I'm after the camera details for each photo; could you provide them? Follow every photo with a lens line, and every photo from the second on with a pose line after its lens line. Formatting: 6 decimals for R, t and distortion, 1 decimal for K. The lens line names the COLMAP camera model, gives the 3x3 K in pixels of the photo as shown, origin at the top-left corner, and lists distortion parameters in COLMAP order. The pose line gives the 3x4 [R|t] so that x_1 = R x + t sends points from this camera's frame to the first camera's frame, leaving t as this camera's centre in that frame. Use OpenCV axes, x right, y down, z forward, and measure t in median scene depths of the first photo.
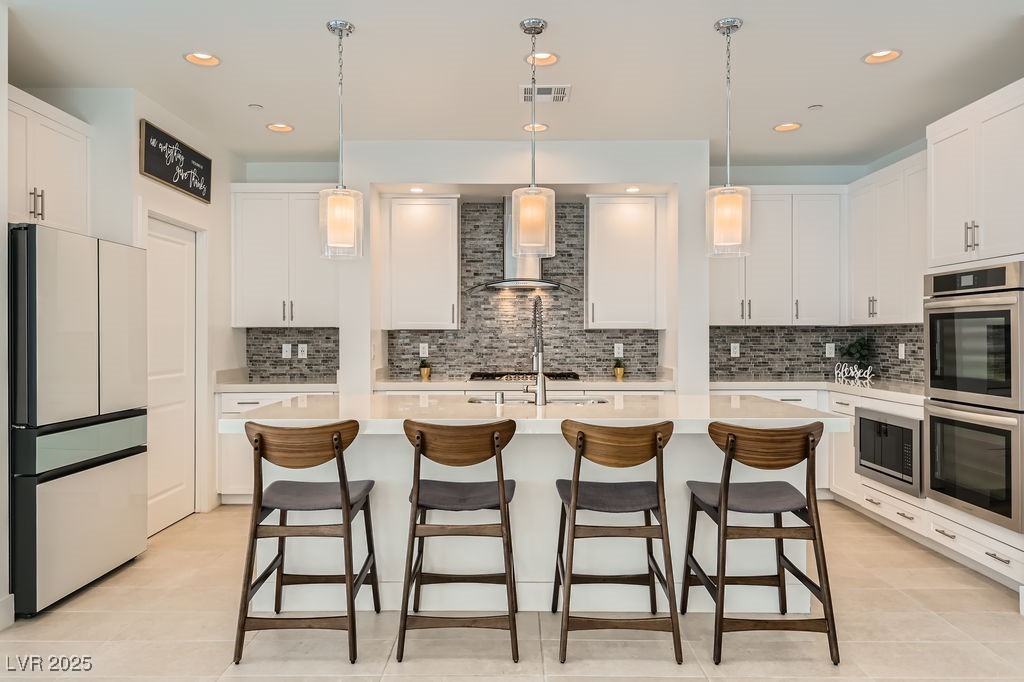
lens RADIAL K [[678.4, 0, 508.5], [0, 678.4, 336.5], [0, 0, 1]] dist [-0.011077, 0.000091]
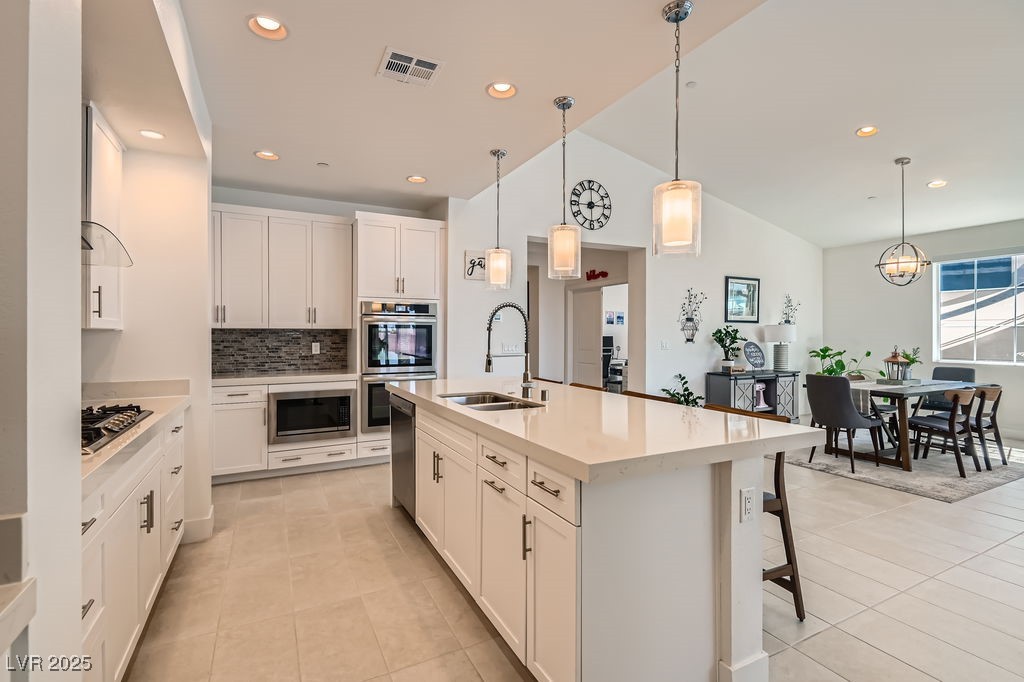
lens RADIAL K [[471.7, 0, 512.2], [0, 471.7, 334.9], [0, 0, 1]] dist [0.001268, -0.003388]
pose [[-0.463886, 0.000214, 0.885895, -0.395970], [0.002248, 0.999997, 0.000936, -0.004826], [-0.885892, 0.002426, -0.463885, 0.817508]]
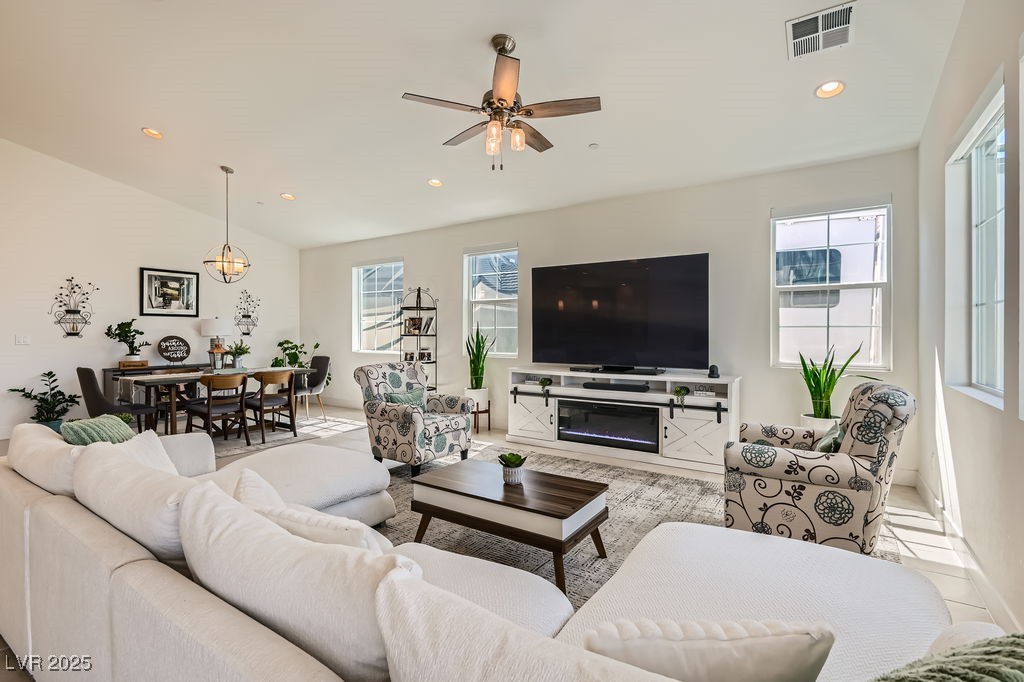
lens RADIAL K [[471.7, 0, 504.2], [0, 471.7, 333.5], [0, 0, 1]] dist [0.001268, -0.003388]
pose [[-0.828299, 0.000010, 0.560286, -0.957018], [0.002240, 0.999992, 0.003294, 0.007161], [-0.560281, 0.003983, -0.828293, 0.243906]]
